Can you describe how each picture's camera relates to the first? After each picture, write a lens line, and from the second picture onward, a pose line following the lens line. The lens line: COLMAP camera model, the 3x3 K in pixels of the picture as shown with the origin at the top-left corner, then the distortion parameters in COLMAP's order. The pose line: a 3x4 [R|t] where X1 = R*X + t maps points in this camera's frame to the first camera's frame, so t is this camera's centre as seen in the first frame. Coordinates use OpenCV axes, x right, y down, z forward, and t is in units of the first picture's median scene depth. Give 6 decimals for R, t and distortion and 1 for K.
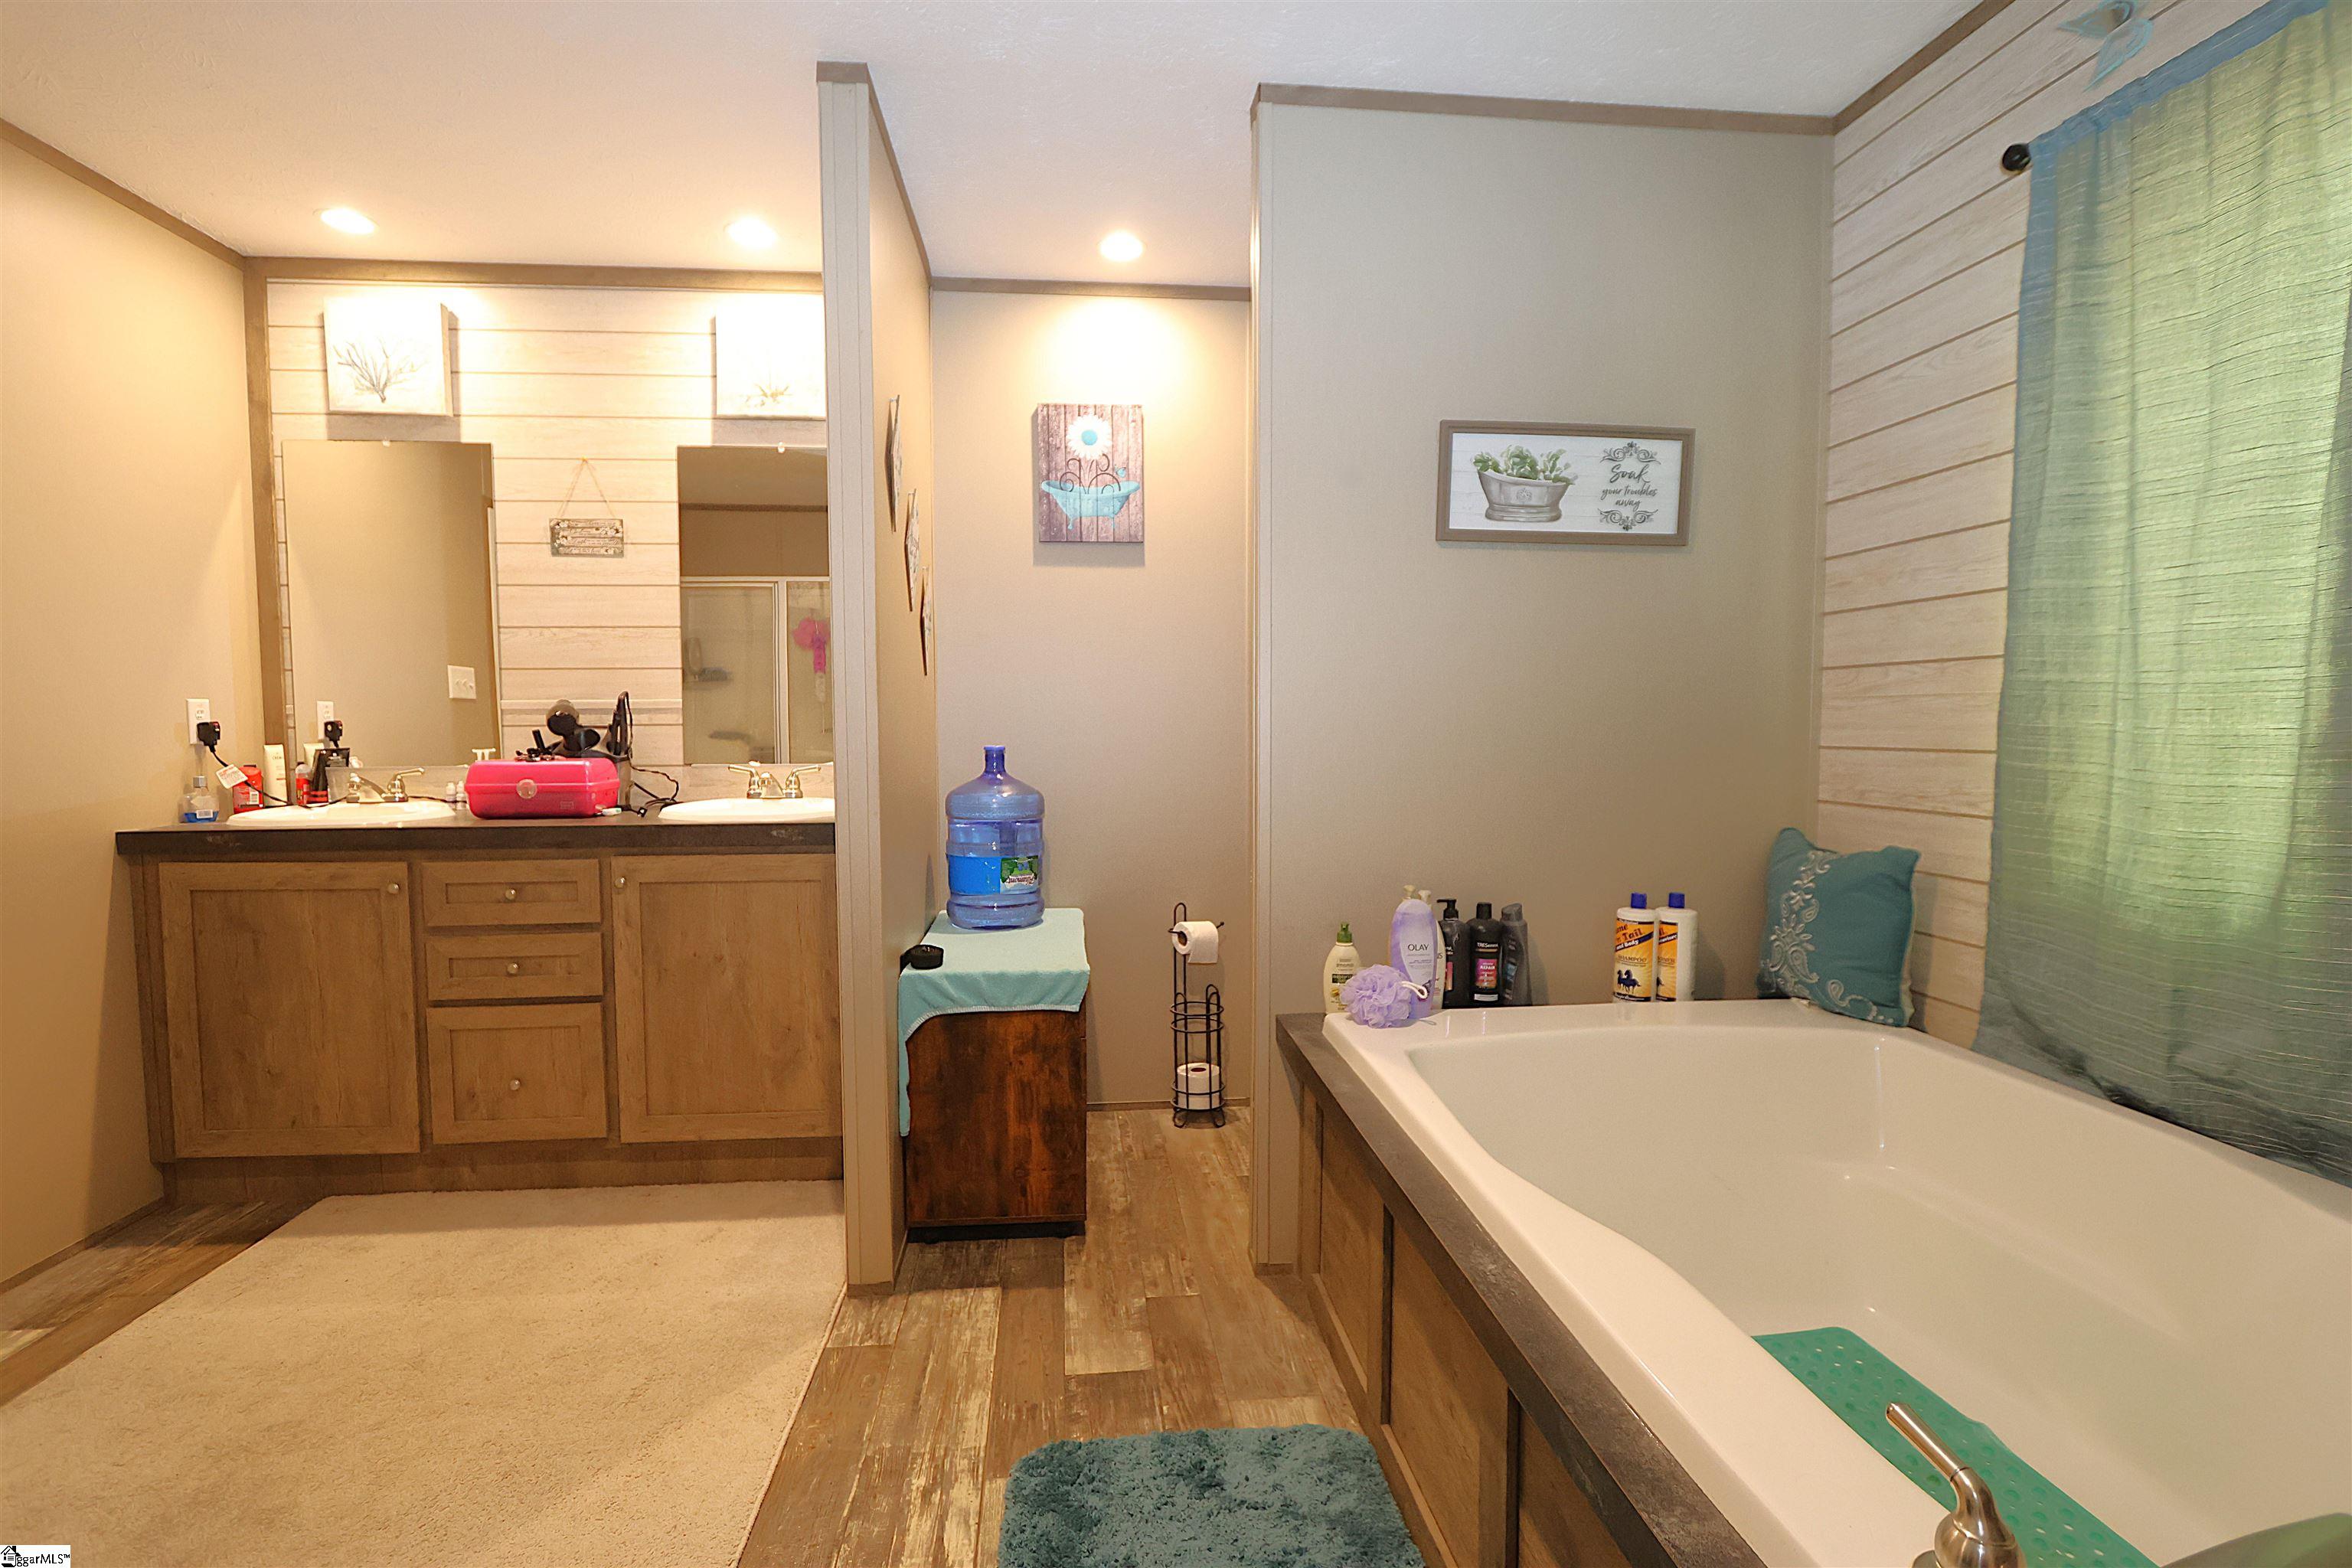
lens RADIAL K [[1064.8, 0, 1179.9], [0, 1064.8, 776.1], [0, 0, 1]] dist [-0.016178, 0.000361]
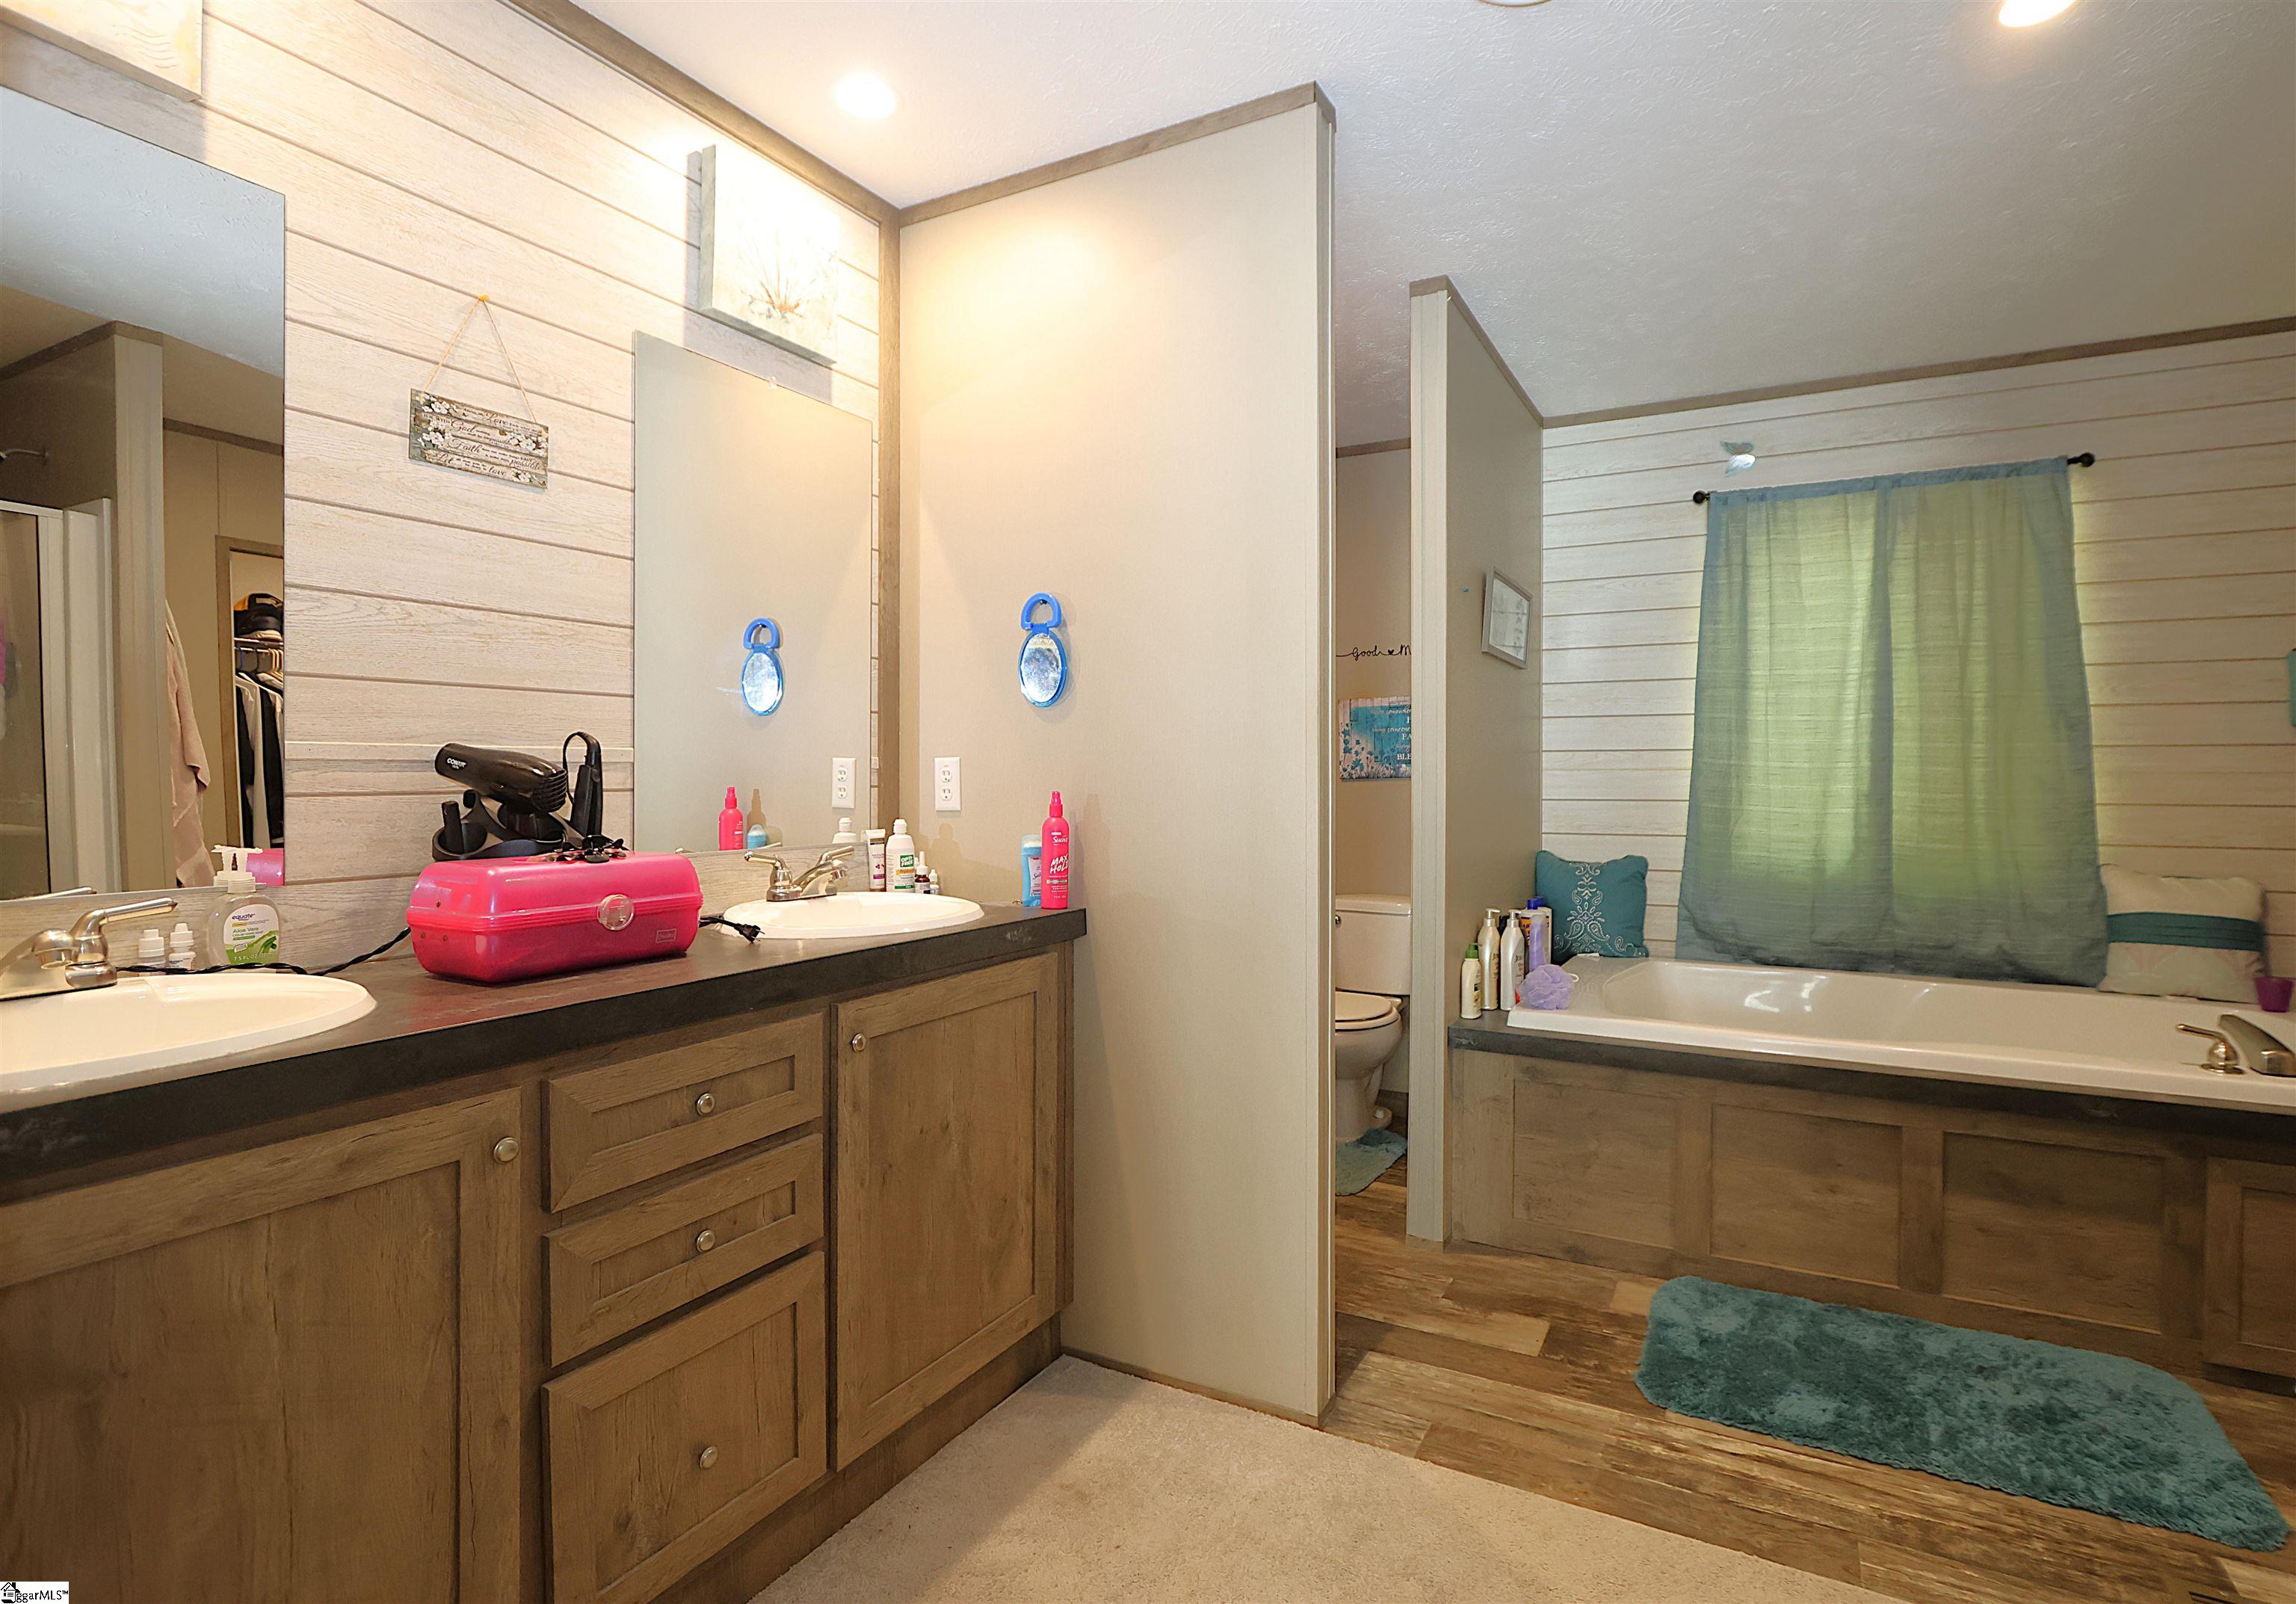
lens RADIAL K [[1083.5, 0, 1235.5], [0, 1083.5, 773.9], [0, 0, 1]] dist [-0.014748, 0.000979]
pose [[0.539870, 0.005829, 0.841728, -0.961135], [0.038840, 0.998738, -0.031827, -0.029664], [-0.840852, 0.049875, 0.538963, 0.465834]]
